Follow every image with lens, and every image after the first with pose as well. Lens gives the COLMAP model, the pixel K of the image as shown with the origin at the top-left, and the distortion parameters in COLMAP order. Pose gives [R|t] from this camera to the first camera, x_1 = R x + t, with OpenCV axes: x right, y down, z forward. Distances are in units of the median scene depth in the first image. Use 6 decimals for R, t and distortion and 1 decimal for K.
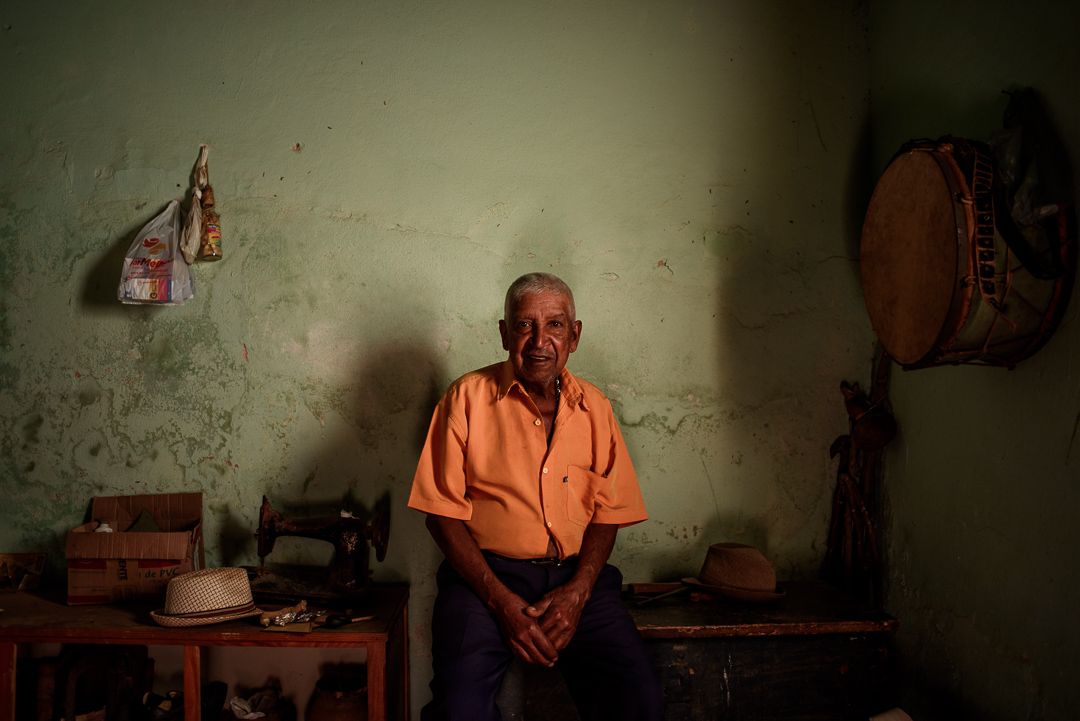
lens RADIAL K [[872.5, 0, 540.0], [0, 872.5, 360.5], [0, 0, 1]] dist [-0.119038, 0.127960]
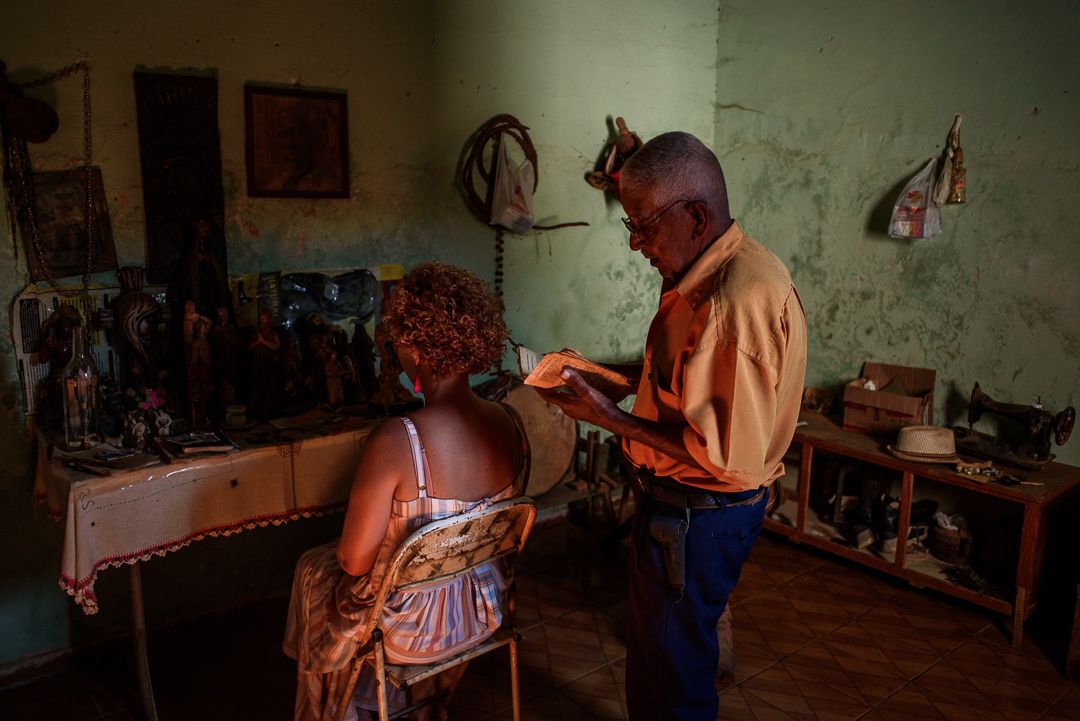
lens RADIAL K [[872.5, 0, 540.0], [0, 872.5, 360.5], [0, 0, 1]] dist [-0.119038, 0.127960]
pose [[0.629388, 0.156745, -0.761119, 0.266868], [0.013112, 0.977164, 0.212080, -0.169609], [0.776980, -0.143460, 0.612961, -0.374585]]
